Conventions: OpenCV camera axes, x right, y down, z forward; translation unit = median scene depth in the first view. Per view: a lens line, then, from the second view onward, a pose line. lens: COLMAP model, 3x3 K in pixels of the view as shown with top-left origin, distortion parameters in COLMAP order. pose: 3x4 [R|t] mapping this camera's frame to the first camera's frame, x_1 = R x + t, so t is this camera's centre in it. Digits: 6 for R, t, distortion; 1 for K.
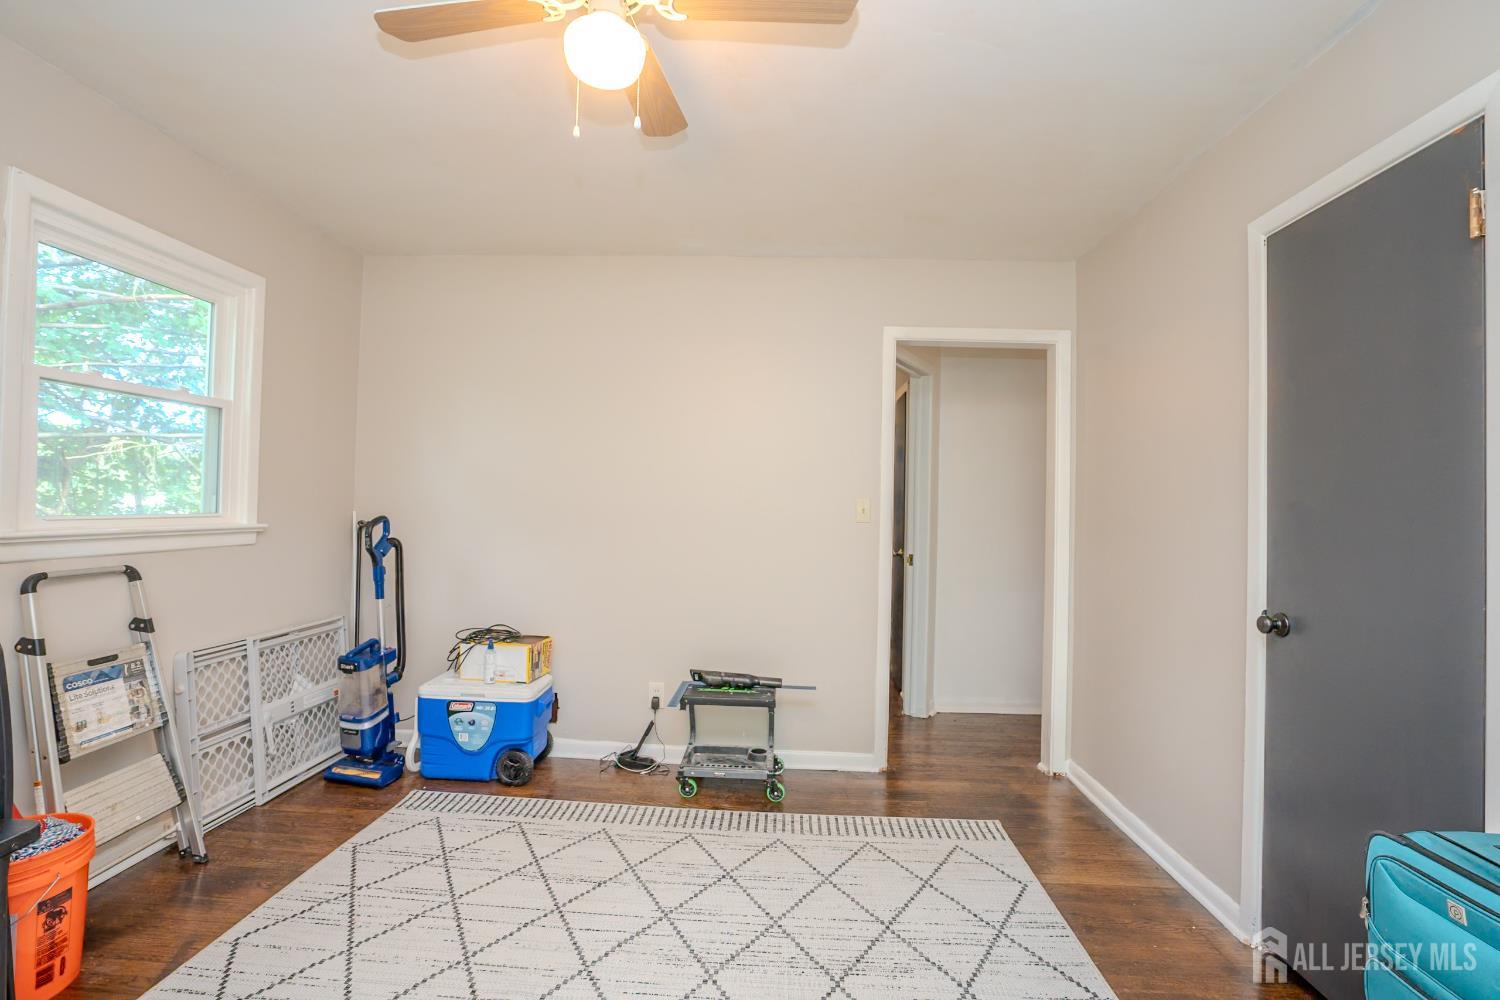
lens RADIAL K [[688.3, 0, 747.4], [0, 688.3, 498.1], [0, 0, 1]] dist [-0.066964, 0.030239]
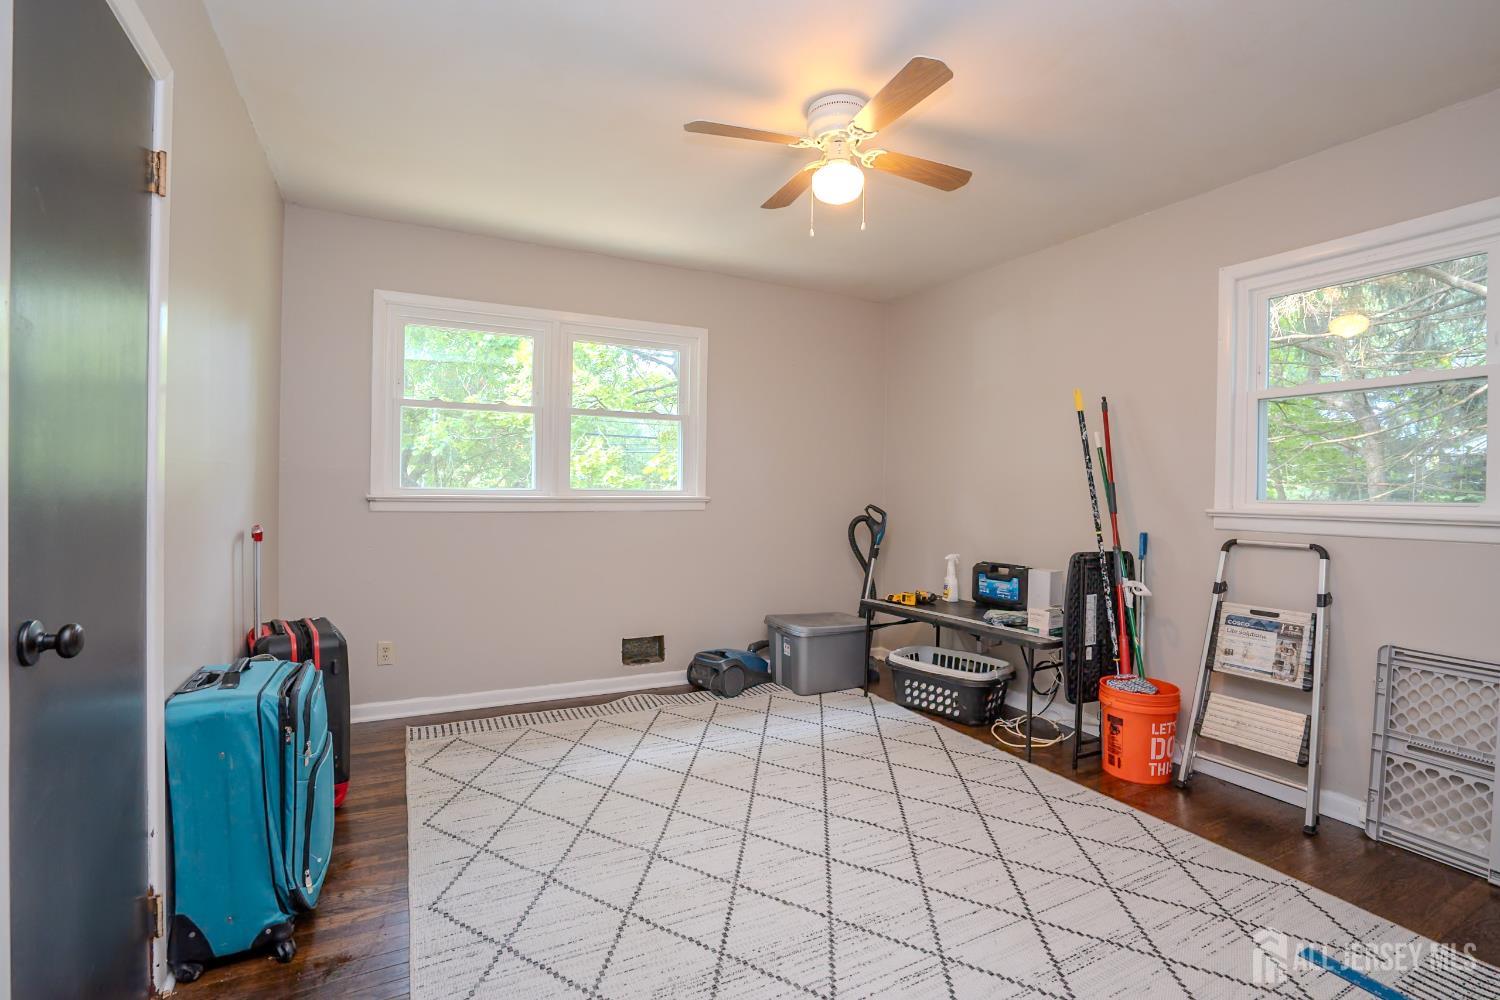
lens RADIAL K [[688.3, 0, 747.4], [0, 688.3, 498.1], [0, 0, 1]] dist [-0.066964, 0.030239]
pose [[-0.860097, -0.022764, -0.509622, 0.534631], [-0.021179, 0.999736, -0.008912, 0.057072], [0.509690, 0.003128, -0.860352, 1.609727]]
